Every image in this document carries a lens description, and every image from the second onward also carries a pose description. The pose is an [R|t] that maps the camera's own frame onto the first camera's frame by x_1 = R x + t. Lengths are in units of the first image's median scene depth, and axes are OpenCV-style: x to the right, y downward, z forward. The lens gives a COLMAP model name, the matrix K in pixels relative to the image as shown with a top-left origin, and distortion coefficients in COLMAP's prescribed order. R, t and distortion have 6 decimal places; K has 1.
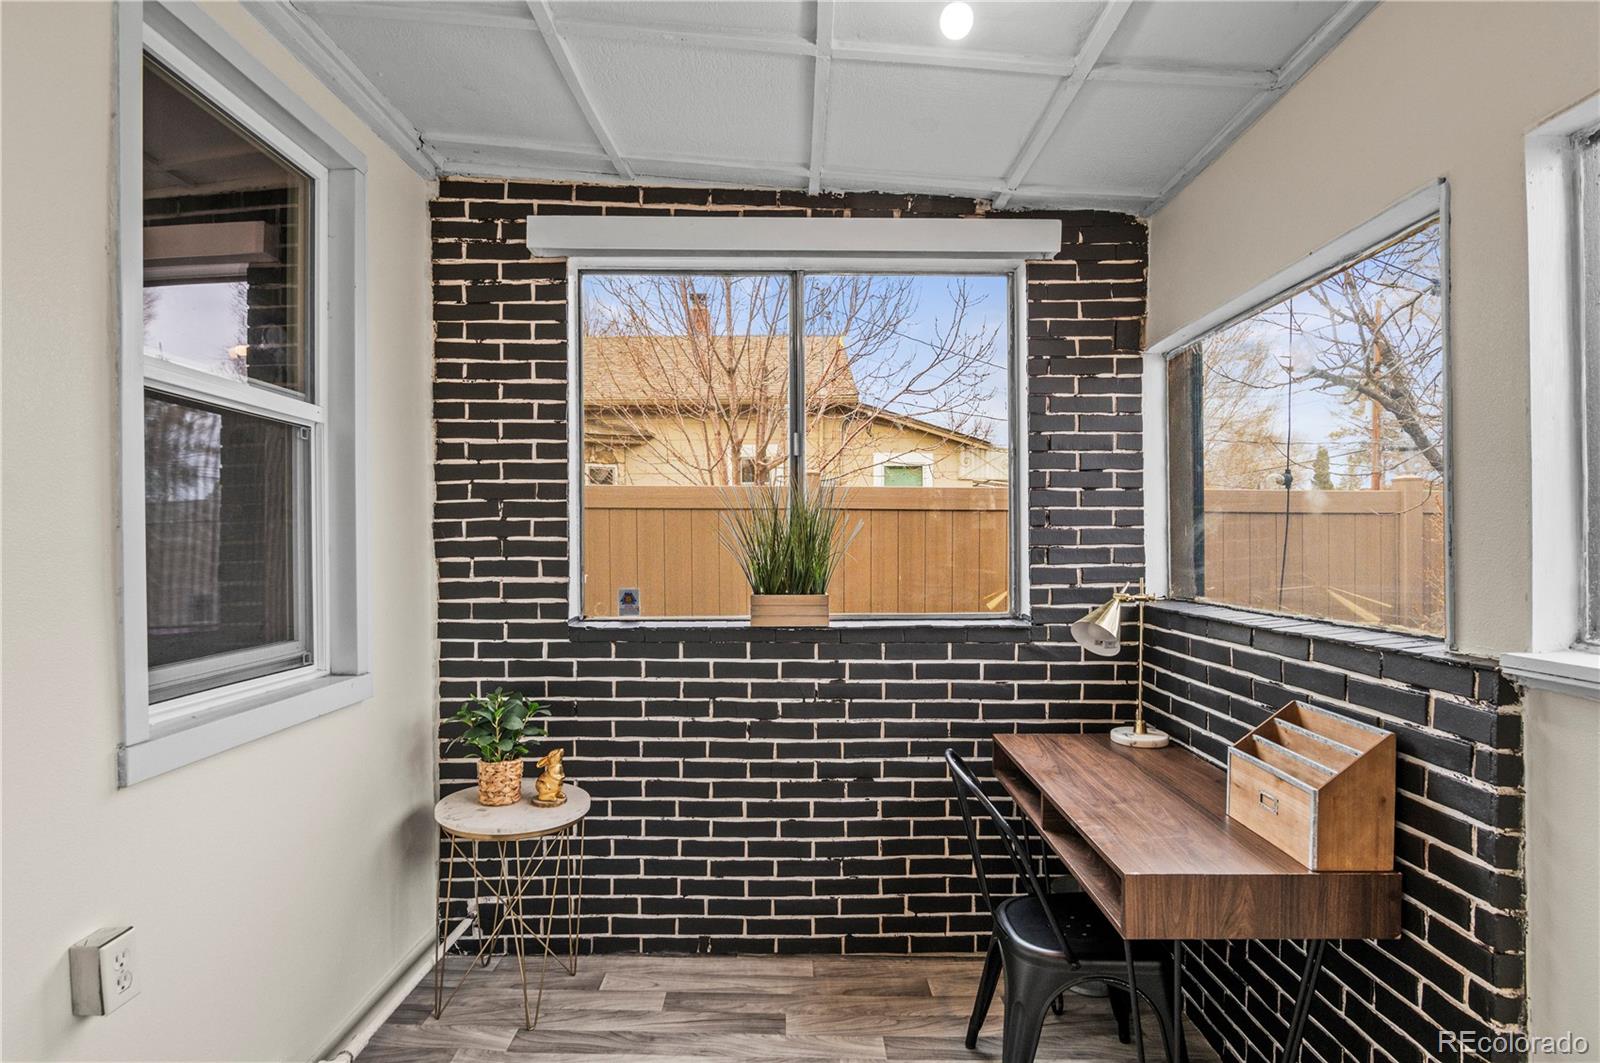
lens RADIAL K [[799.1, 0, 800.6], [0, 799.1, 537.9], [0, 0, 1]] dist [-0.019455, -0.000791]
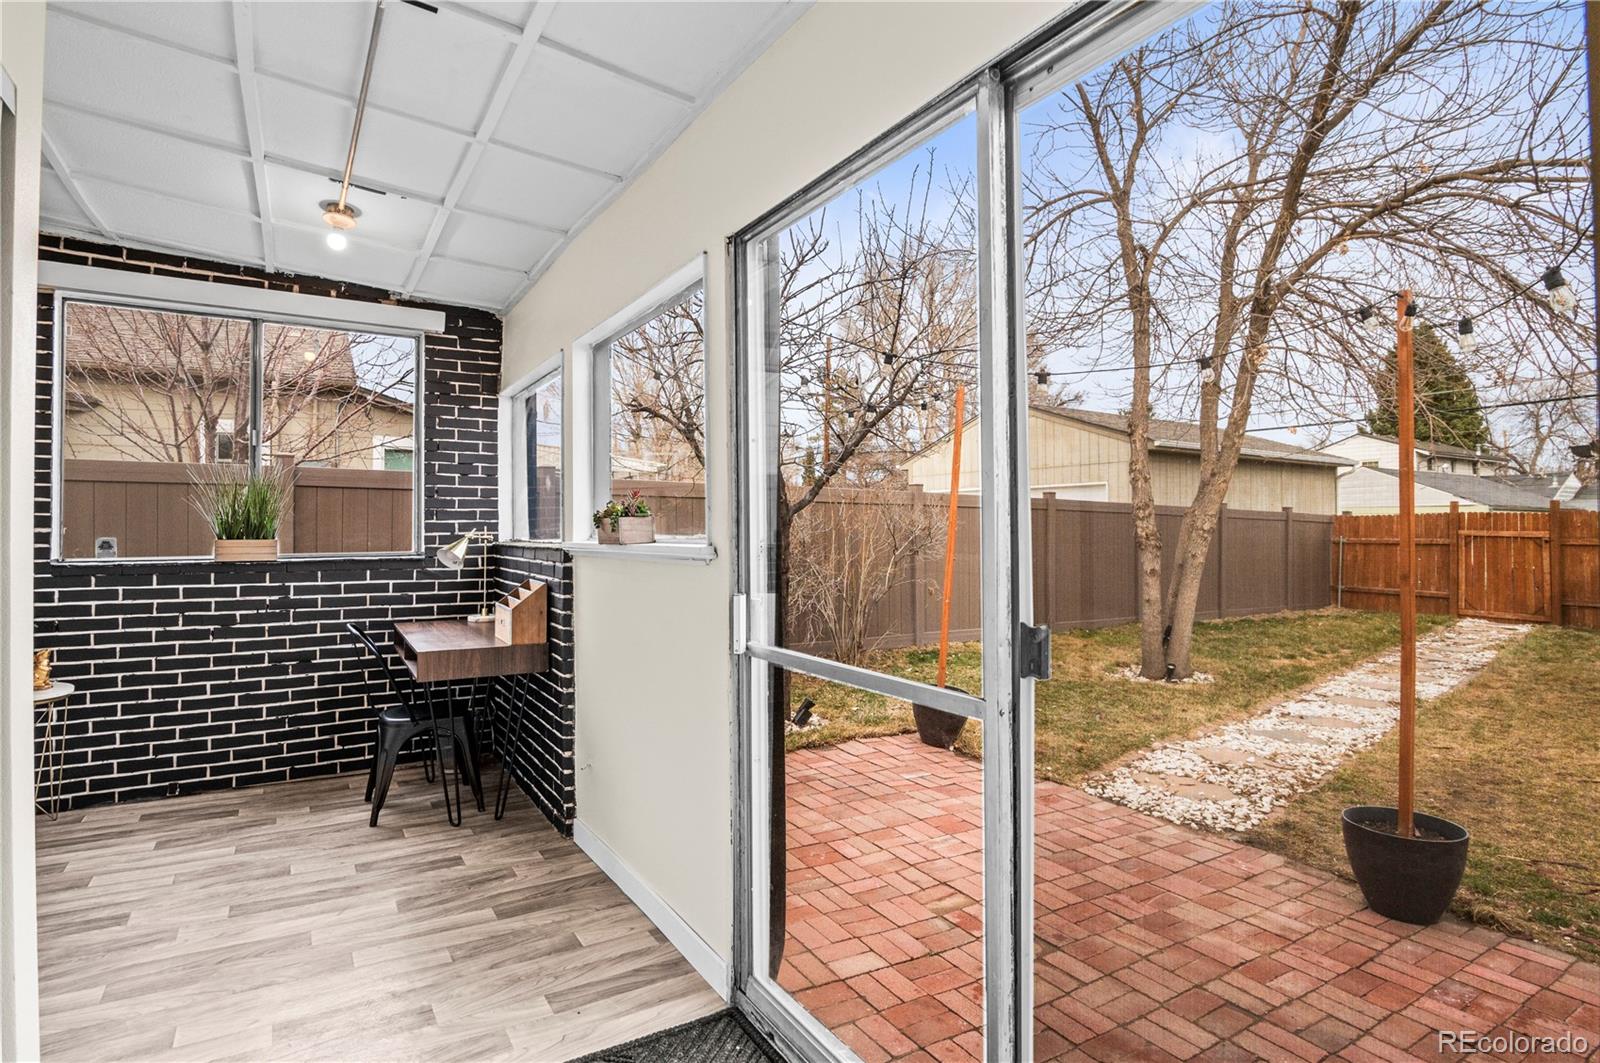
lens RADIAL K [[799.1, 0, 794.1], [0, 799.1, 510.7], [0, 0, 1]] dist [-0.019455, -0.000791]
pose [[0.850744, 0.009341, 0.525498, 0.077268], [0.000012, 0.999842, -0.017792, 0.042798], [-0.525581, 0.015143, 0.850609, -0.773285]]
